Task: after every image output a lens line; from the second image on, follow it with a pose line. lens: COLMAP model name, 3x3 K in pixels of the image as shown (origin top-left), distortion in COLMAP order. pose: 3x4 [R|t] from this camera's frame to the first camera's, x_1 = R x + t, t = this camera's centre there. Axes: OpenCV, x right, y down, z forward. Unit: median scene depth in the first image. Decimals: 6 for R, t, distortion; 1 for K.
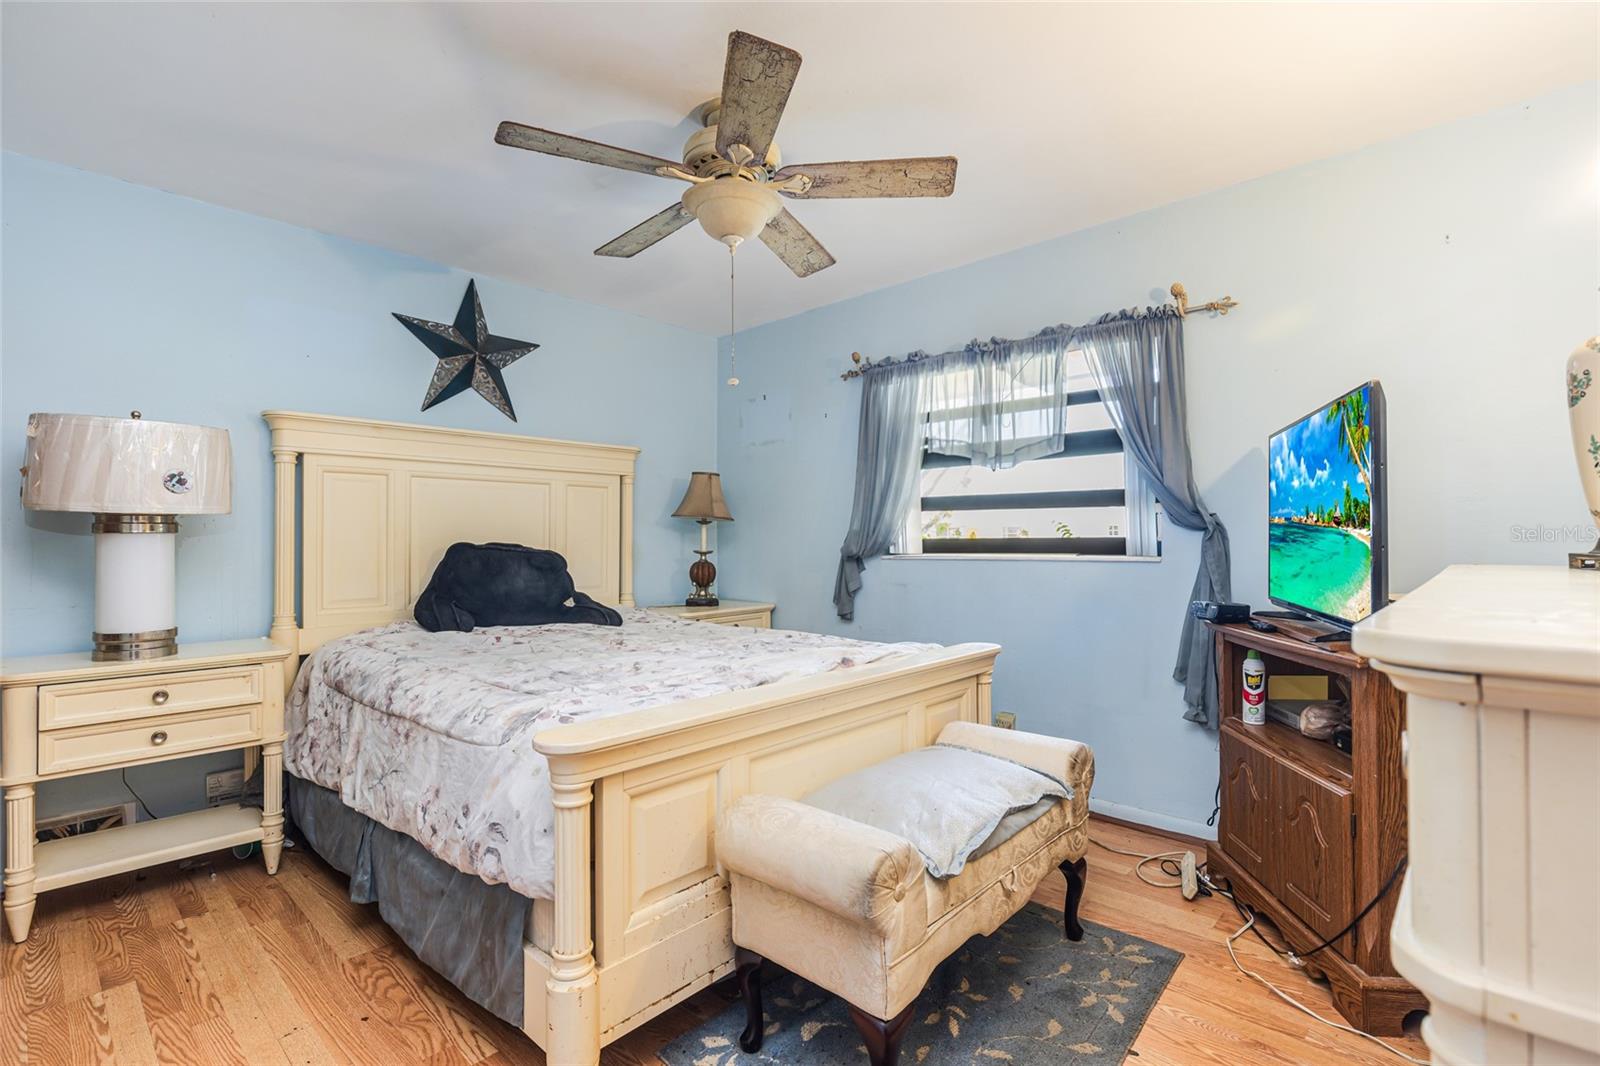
lens RADIAL K [[726.9, 0, 808.6], [0, 726.9, 533.3], [0, 0, 1]] dist [-0.001269, -0.001604]
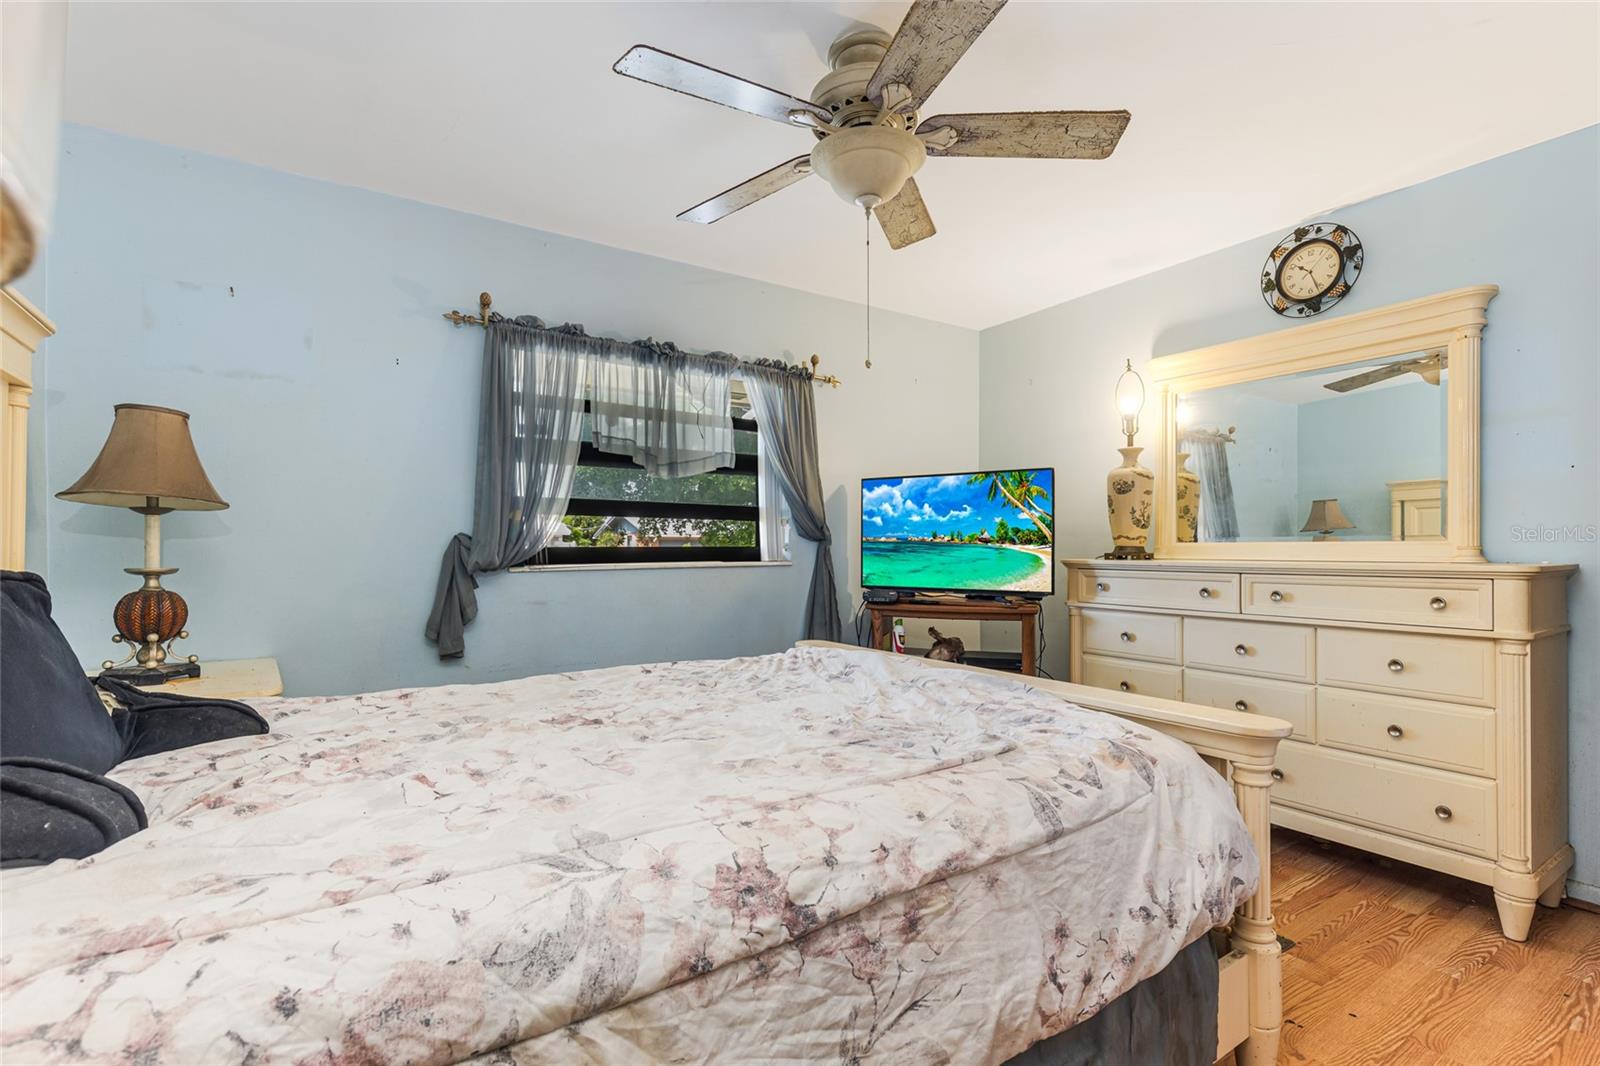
lens RADIAL K [[726.9, 0, 795.0], [0, 726.9, 542.2], [0, 0, 1]] dist [-0.001269, -0.001604]
pose [[0.266369, 0.009430, 0.963825, -0.607649], [-0.014923, 0.999873, -0.005659, 0.002455], [-0.963756, -0.012876, 0.266476, 0.540524]]
